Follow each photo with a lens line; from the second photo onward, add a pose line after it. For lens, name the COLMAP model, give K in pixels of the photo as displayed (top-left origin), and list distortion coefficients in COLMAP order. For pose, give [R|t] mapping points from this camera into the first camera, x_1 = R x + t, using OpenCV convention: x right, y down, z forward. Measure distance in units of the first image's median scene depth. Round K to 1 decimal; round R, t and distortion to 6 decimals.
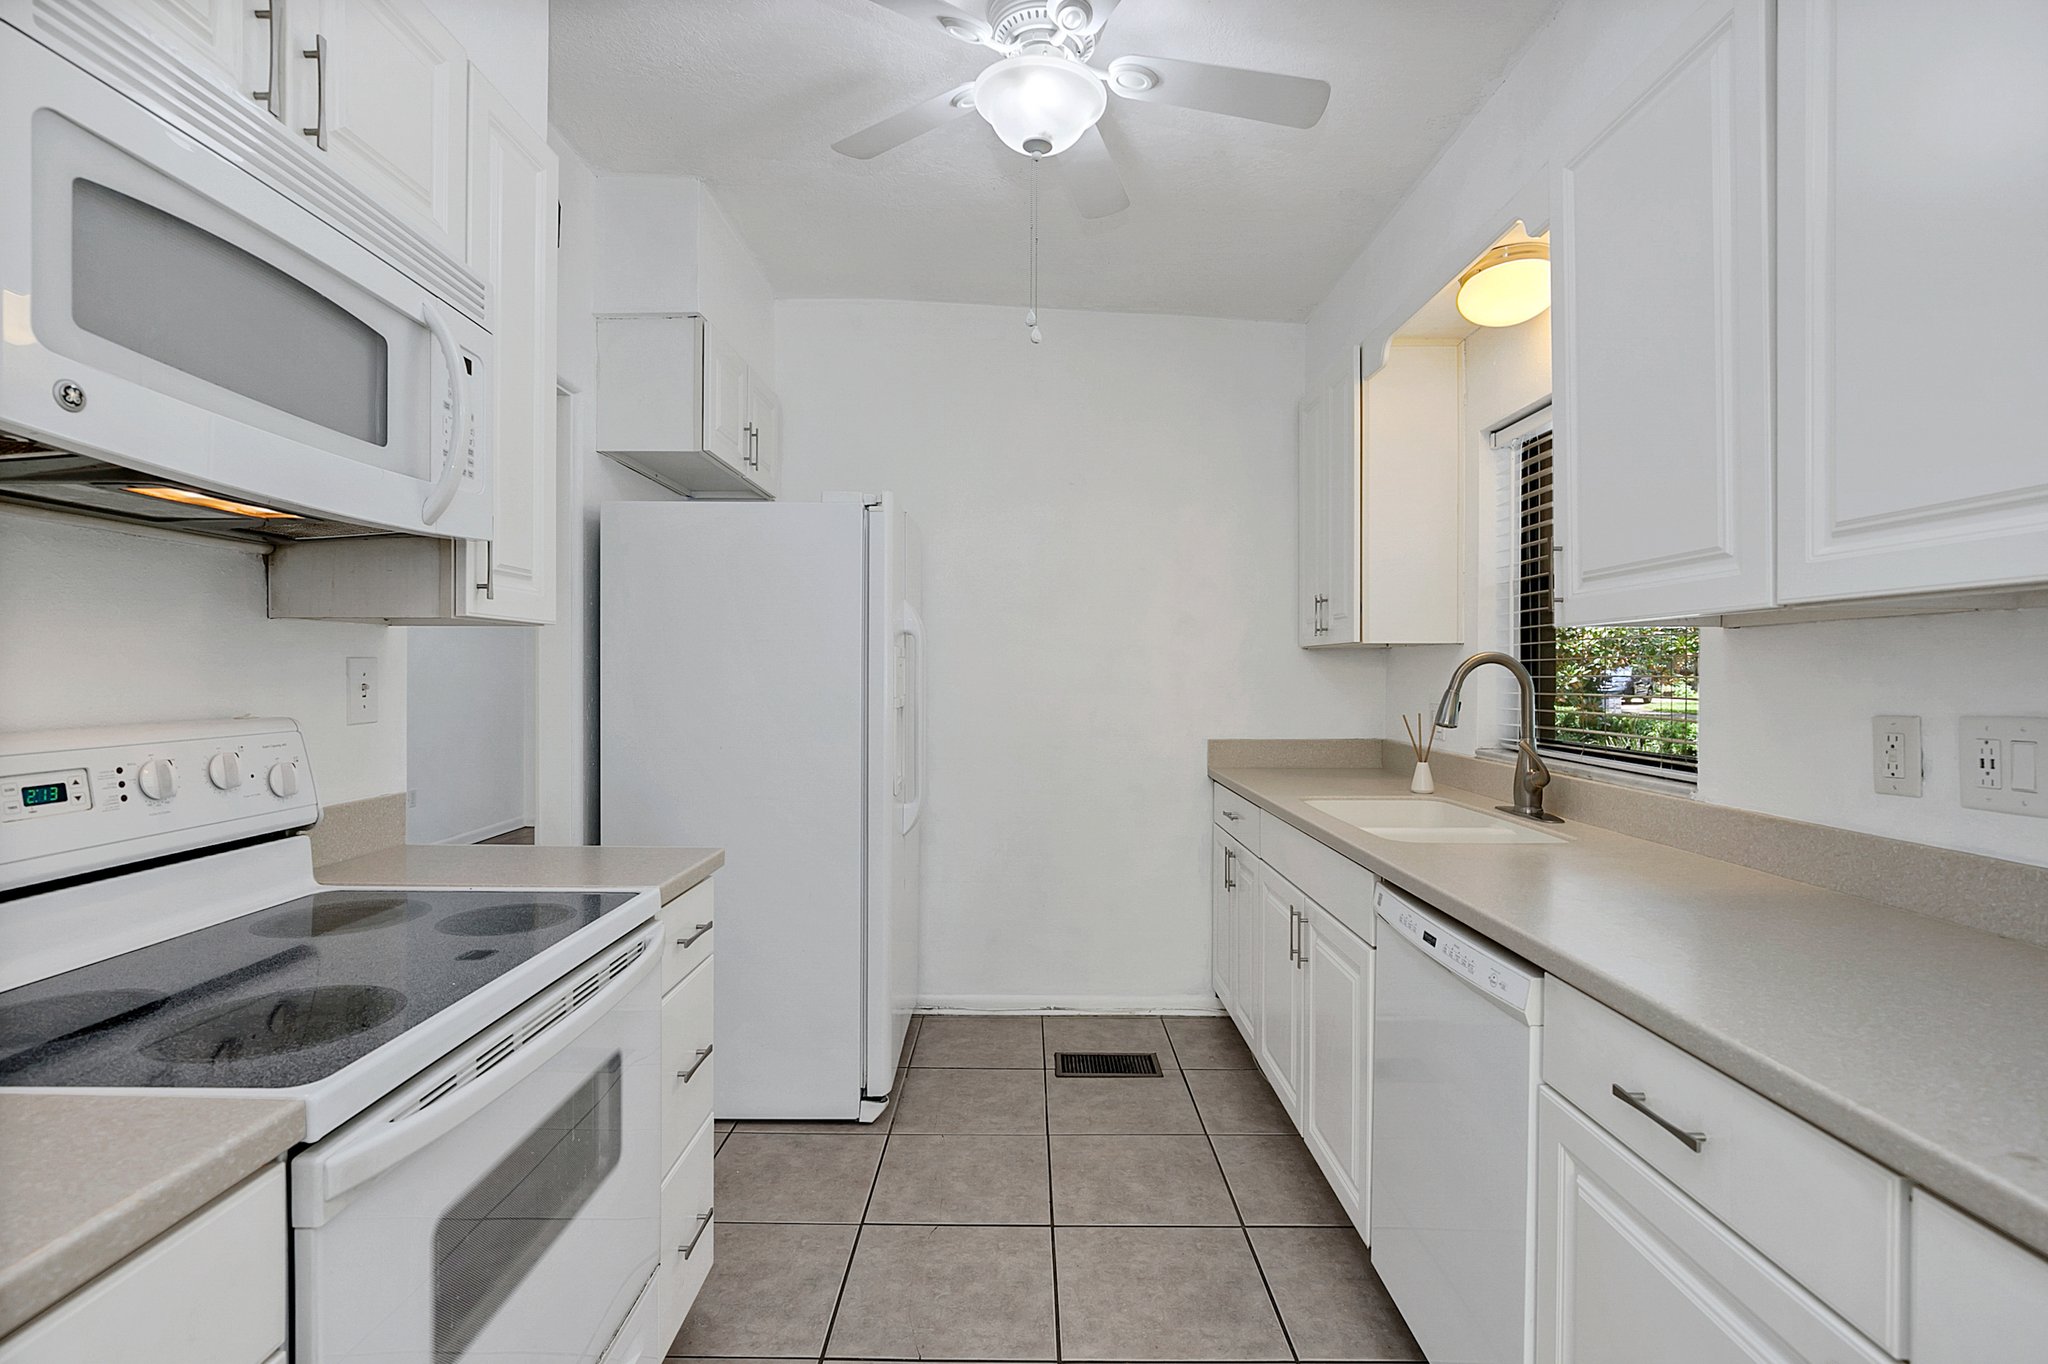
lens RADIAL K [[956.8, 0, 1008.8], [0, 956.8, 669.6], [0, 0, 1]] dist [-0.009818, 0.004163]
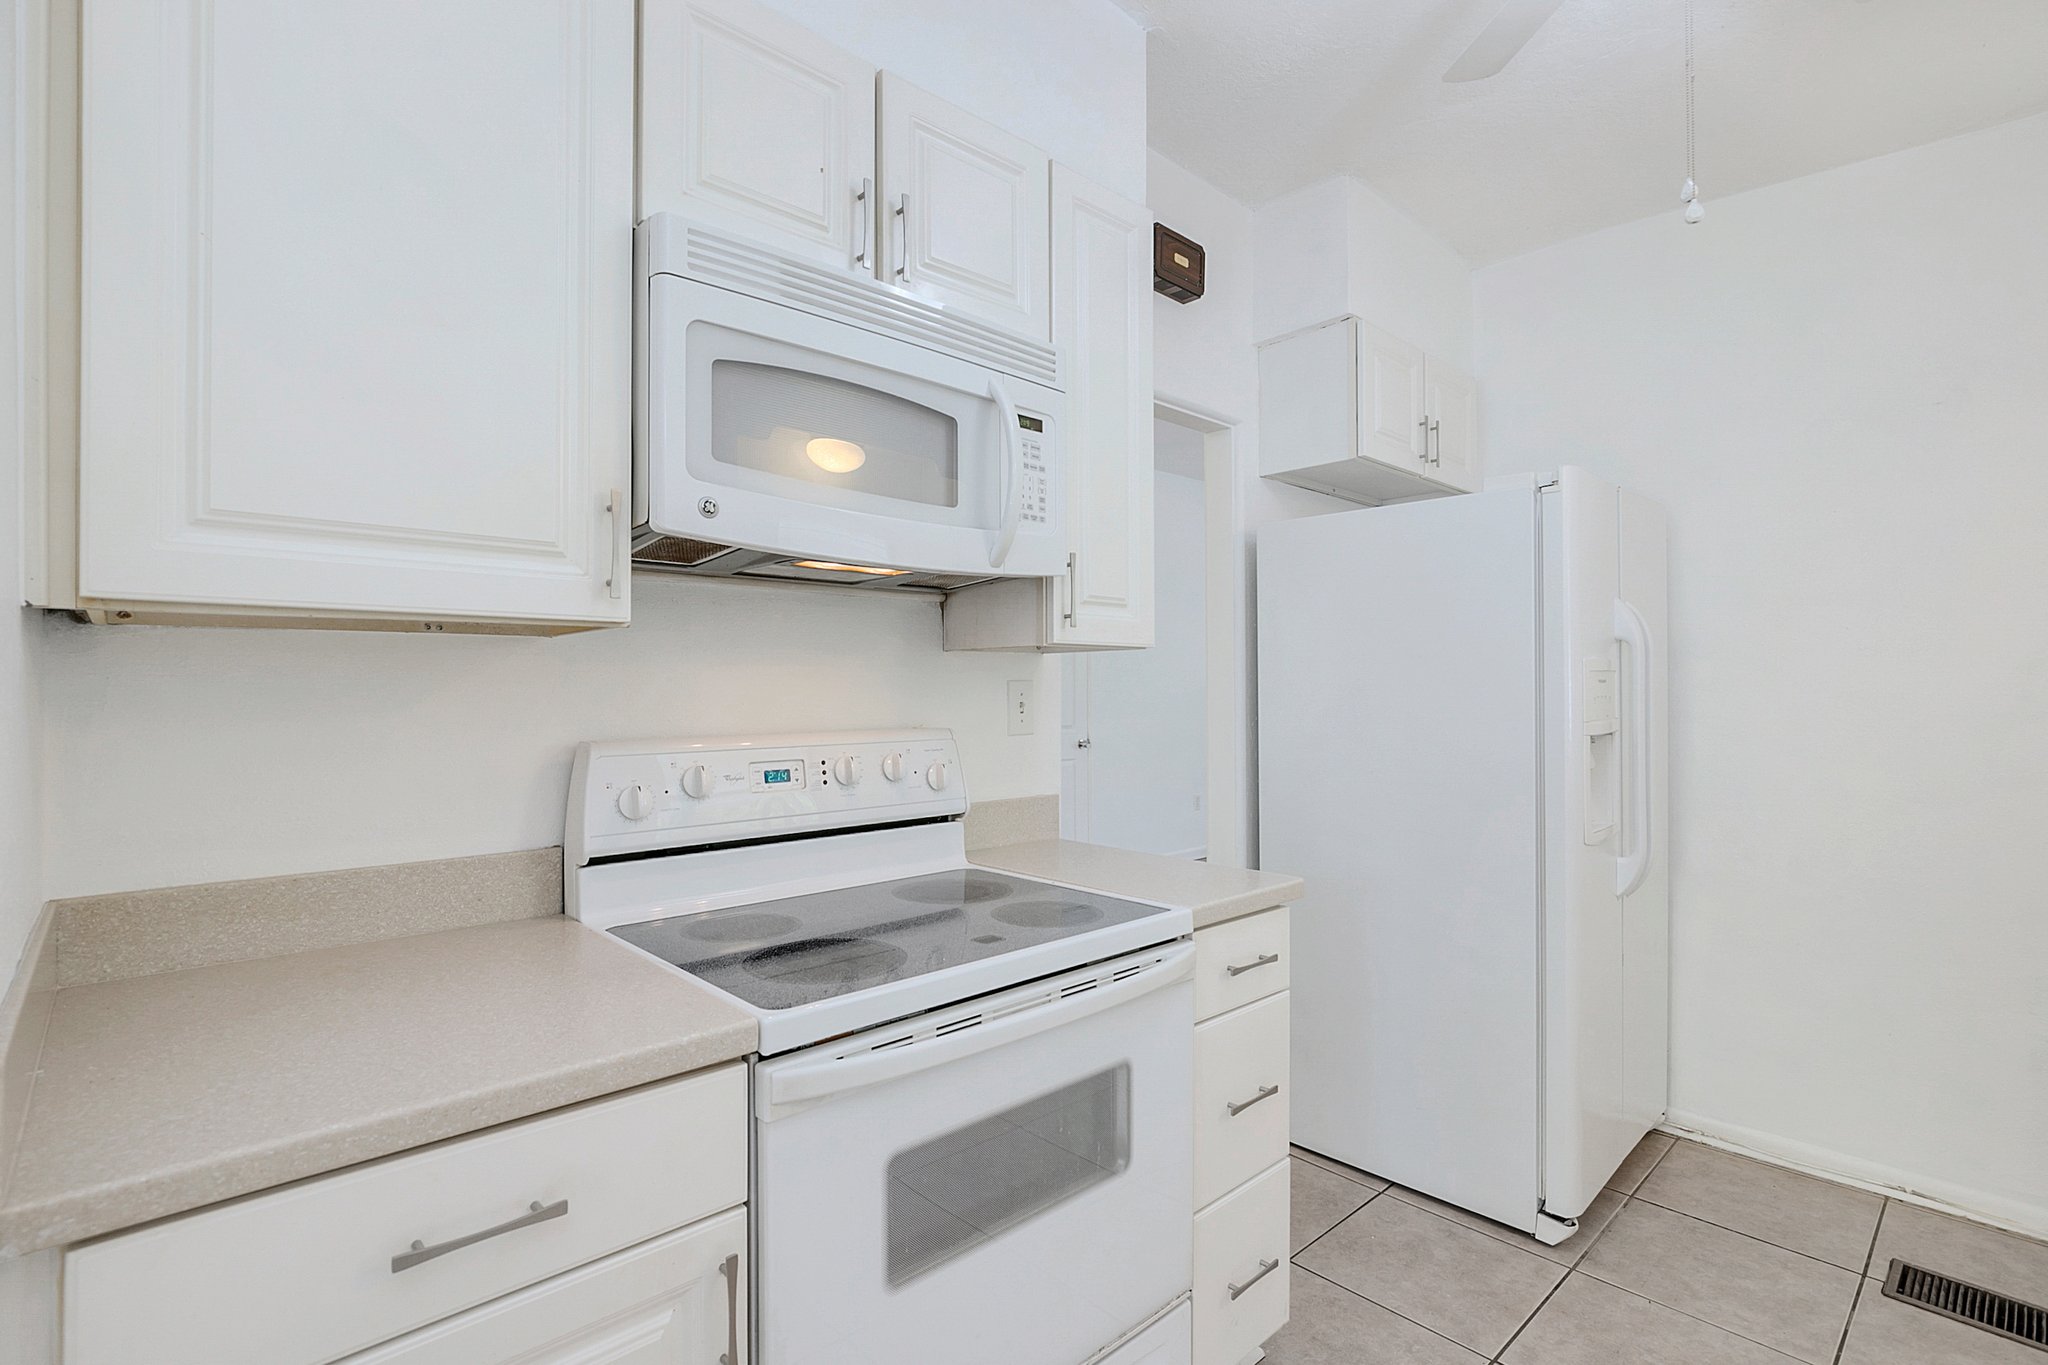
lens RADIAL K [[956.8, 0, 1010.9], [0, 956.8, 678.7], [0, 0, 1]] dist [-0.009818, 0.004163]
pose [[0.681428, -0.014564, -0.731740, 0.236812], [0.006757, 0.999885, -0.013609, 0.001798], [0.731854, 0.004329, 0.681448, 0.184234]]
